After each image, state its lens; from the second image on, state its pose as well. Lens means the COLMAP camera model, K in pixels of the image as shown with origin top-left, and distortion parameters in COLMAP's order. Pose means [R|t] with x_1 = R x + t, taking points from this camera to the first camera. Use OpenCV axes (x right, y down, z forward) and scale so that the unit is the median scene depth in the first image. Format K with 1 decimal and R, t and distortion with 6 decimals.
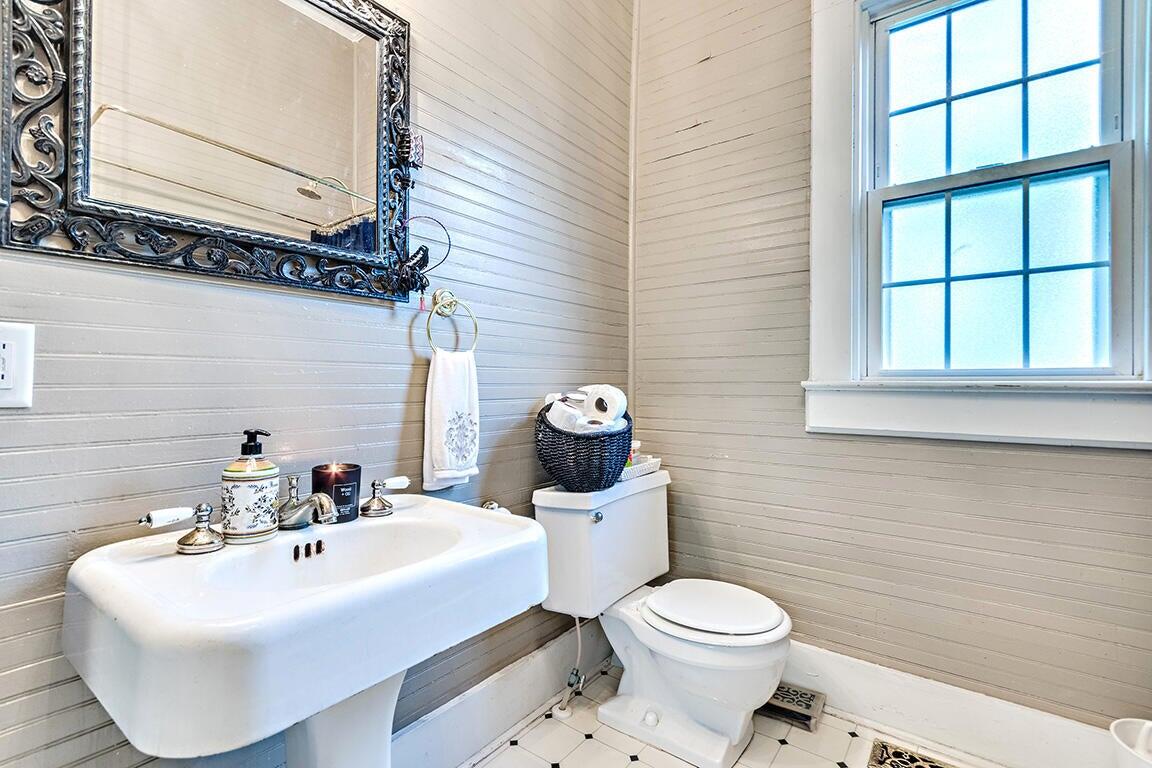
lens RADIAL K [[536.2, 0, 579.8], [0, 536.2, 379.9], [0, 0, 1]] dist [0.004954, -0.000101]
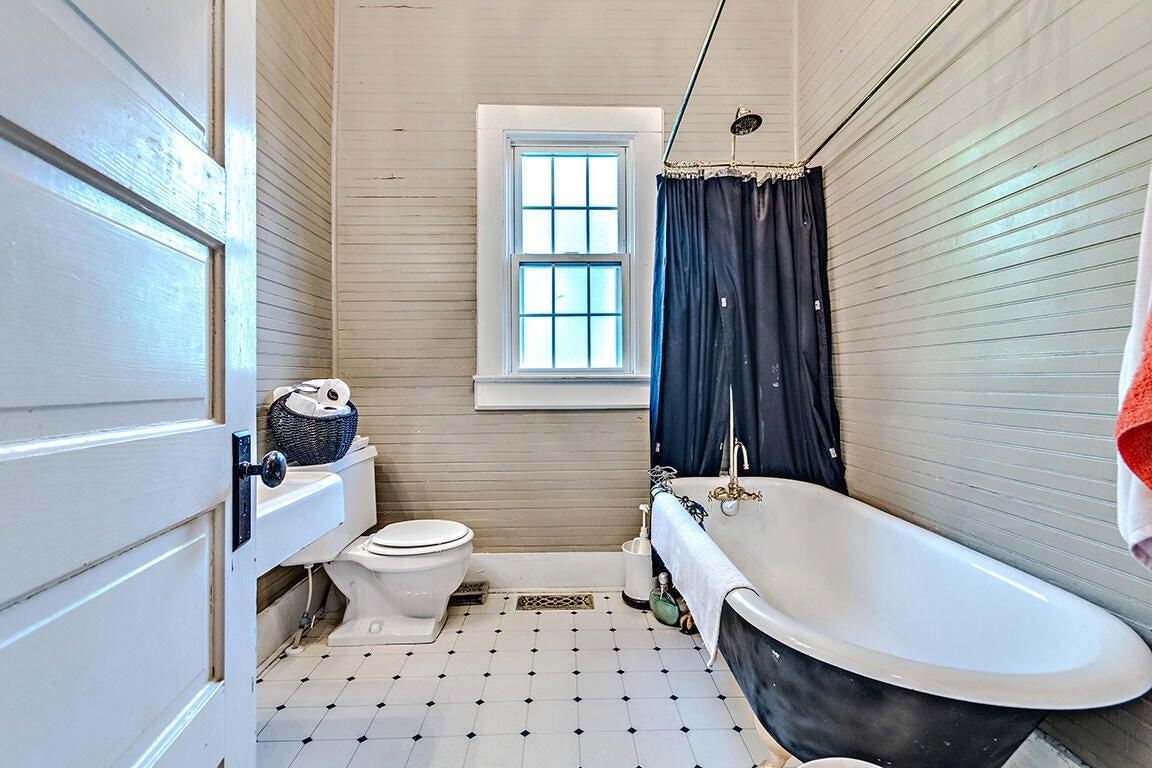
lens RADIAL K [[536.2, 0, 579.8], [0, 536.2, 379.9], [0, 0, 1]] dist [0.004954, -0.000101]
pose [[0.782765, -0.009201, 0.622249, -0.286070], [0.005828, 0.999955, 0.007455, 0.005186], [-0.622290, -0.002209, 0.782784, -0.352582]]
